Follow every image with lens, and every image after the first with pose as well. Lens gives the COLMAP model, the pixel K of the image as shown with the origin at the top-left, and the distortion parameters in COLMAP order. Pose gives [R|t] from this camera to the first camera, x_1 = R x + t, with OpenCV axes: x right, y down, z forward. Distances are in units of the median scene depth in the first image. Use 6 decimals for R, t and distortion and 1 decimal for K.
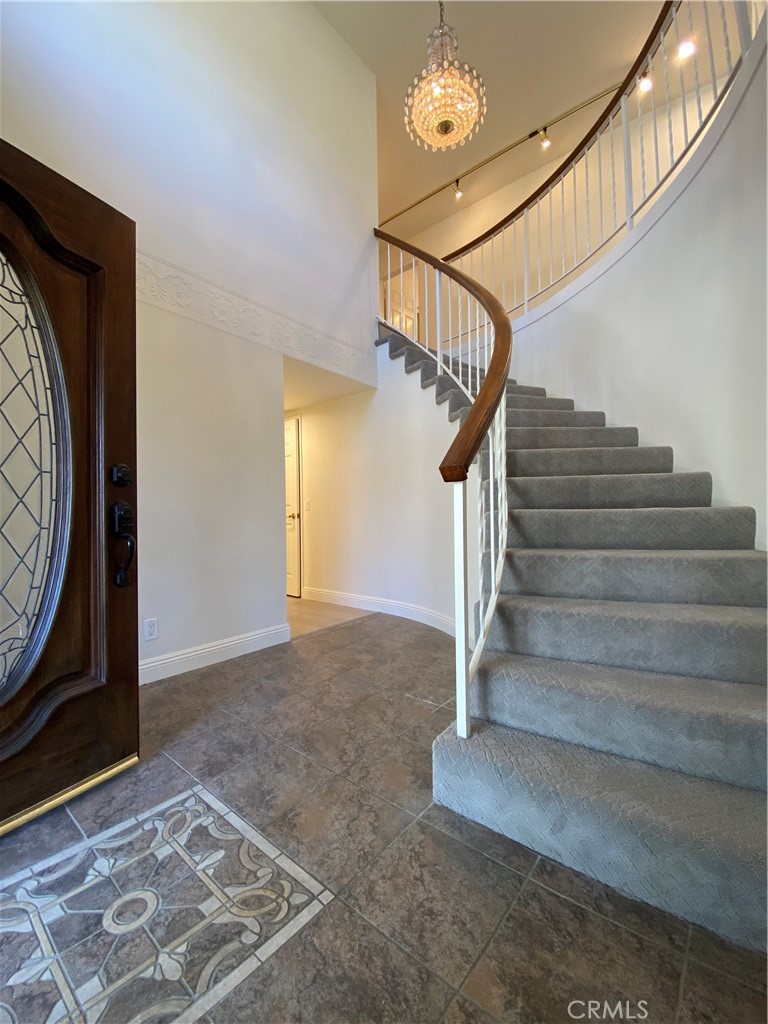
lens RADIAL K [[412.8, 0, 384.0], [0, 412.8, 512.0], [0, 0, 1]] dist [0.038492, -0.029692]
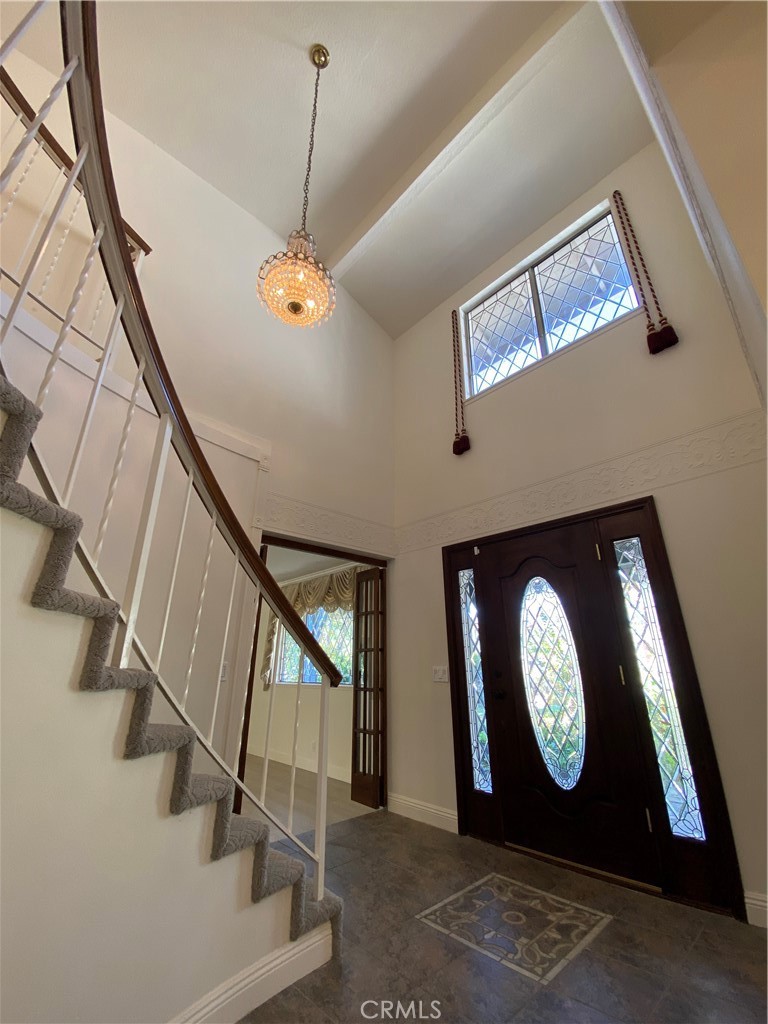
lens RADIAL K [[412.8, 0, 384.0], [0, 412.8, 512.0], [0, 0, 1]] dist [0.038492, -0.029692]
pose [[-0.992531, 0.053386, 0.109689, -0.280777], [0.010224, 0.932399, -0.361287, -0.145272], [-0.121562, -0.357467, -0.925980, 3.332135]]
